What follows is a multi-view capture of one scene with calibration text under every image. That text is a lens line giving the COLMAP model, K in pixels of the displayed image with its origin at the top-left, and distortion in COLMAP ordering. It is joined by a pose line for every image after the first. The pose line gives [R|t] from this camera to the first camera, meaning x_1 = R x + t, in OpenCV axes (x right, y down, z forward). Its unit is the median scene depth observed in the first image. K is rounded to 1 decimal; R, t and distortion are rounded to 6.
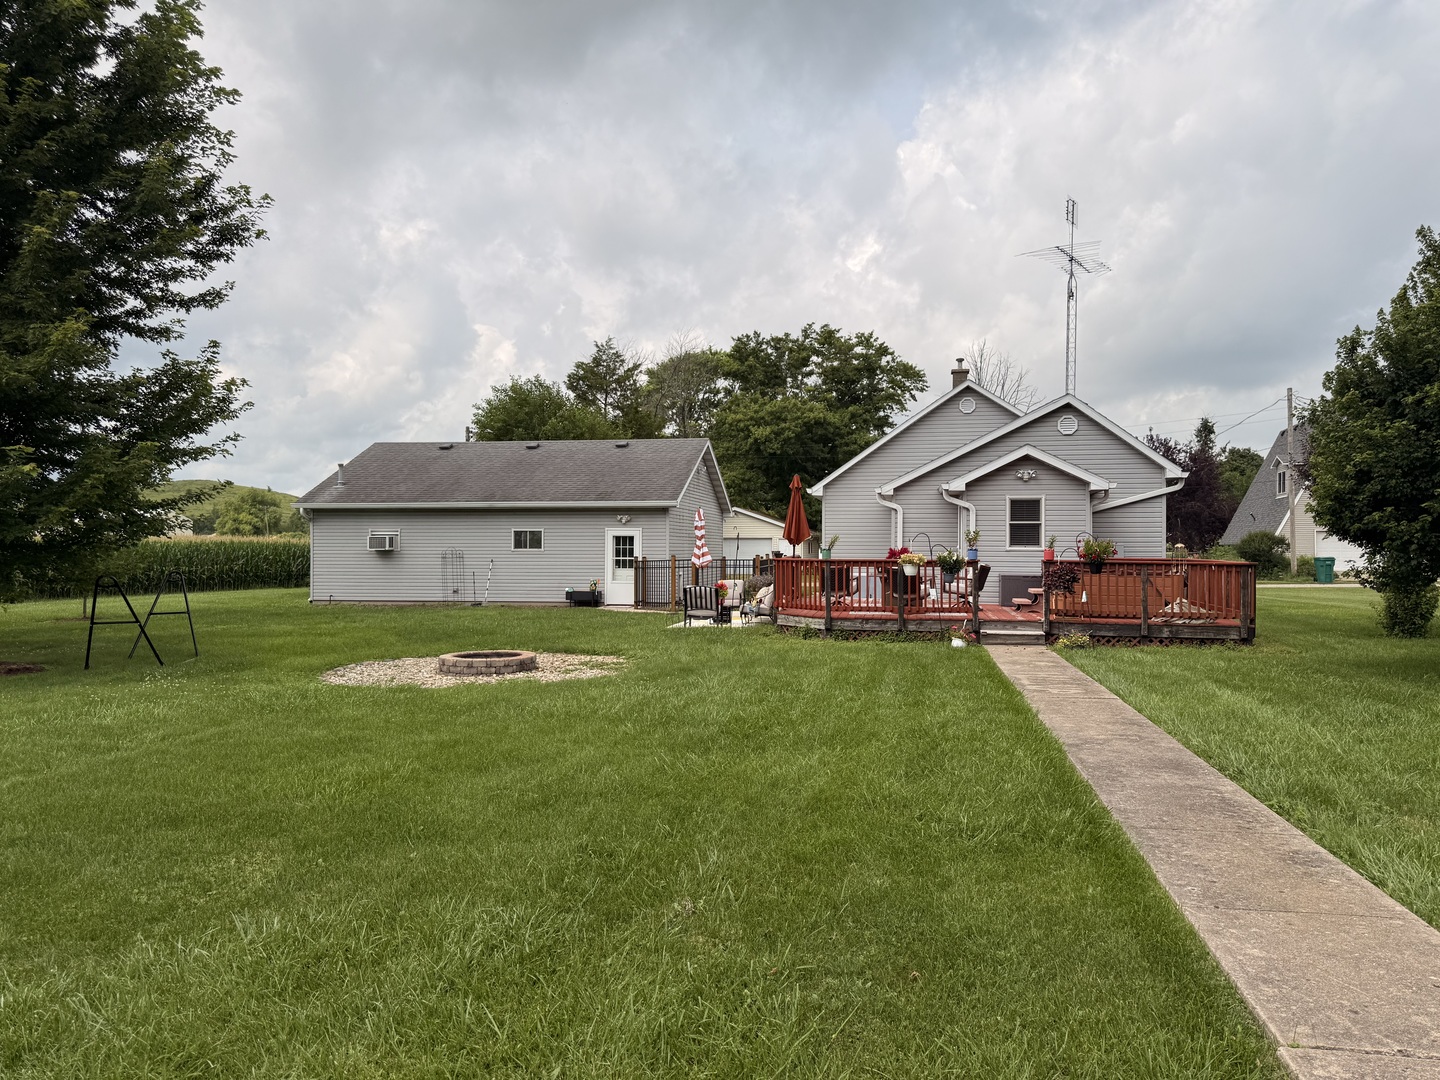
lens RADIAL K [[1014.2, 0, 720.8], [0, 1014.2, 541.0], [0, 0, 1]] dist [0.060061, -0.073483]
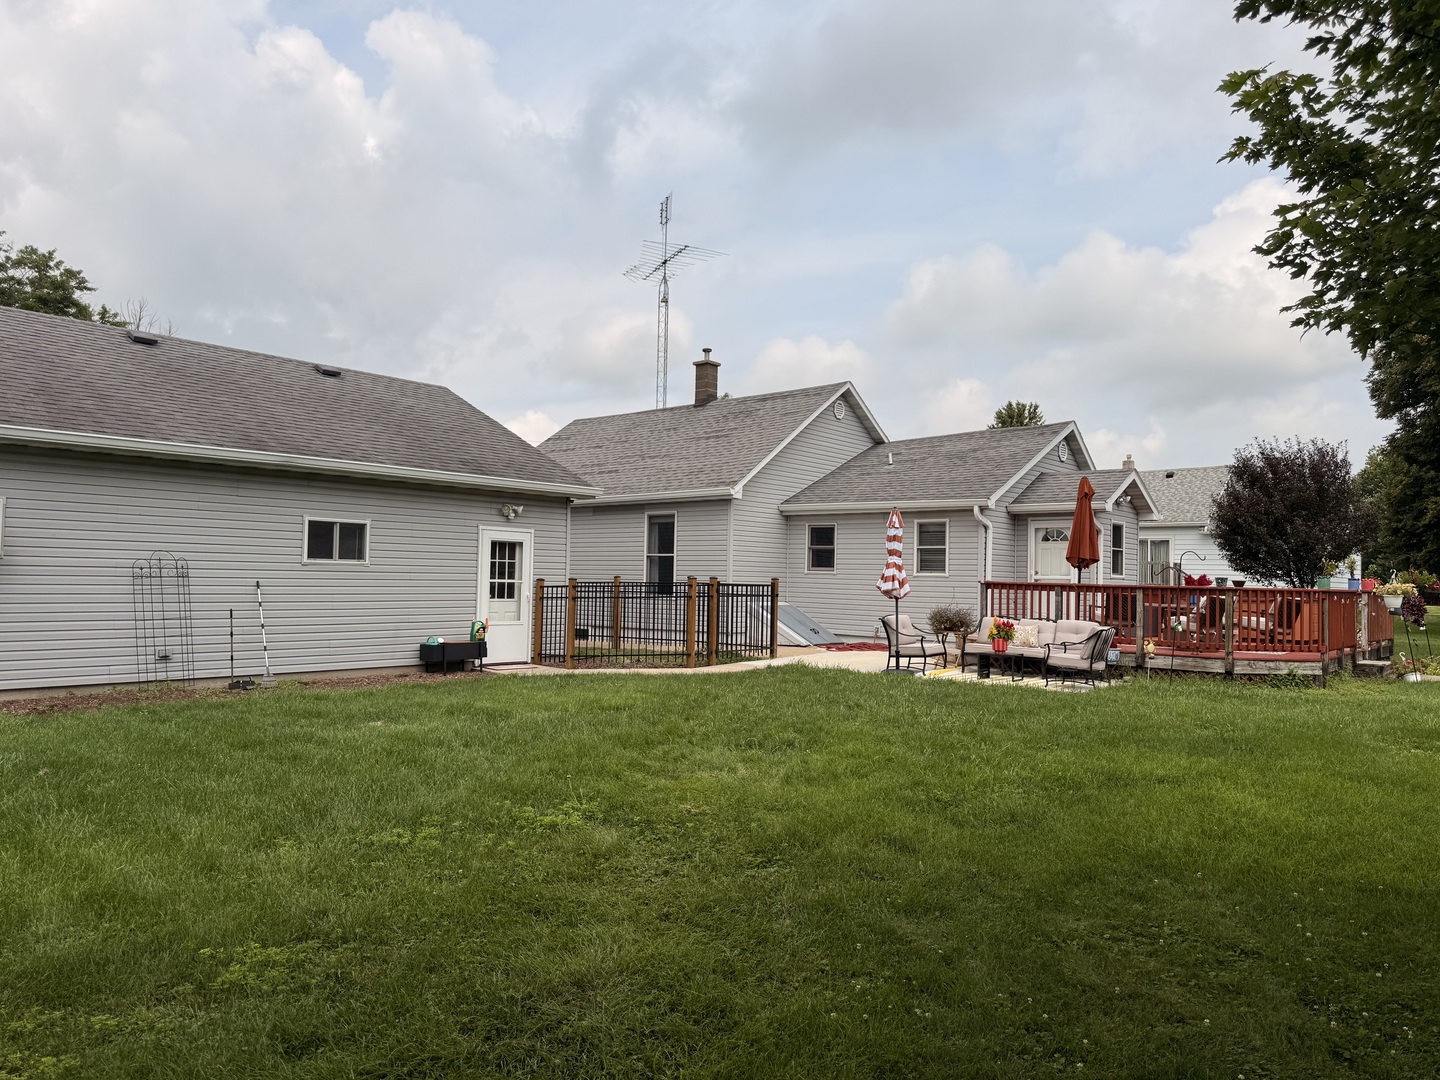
lens RADIAL K [[1014.2, 0, 719.1], [0, 1014.2, 543.0], [0, 0, 1]] dist [0.060061, -0.073483]
pose [[0.479244, 0.039664, 0.876785, -0.536013], [-0.026493, 0.999177, -0.030720, 0.010262], [-0.877282, -0.008507, 0.479900, 0.621763]]
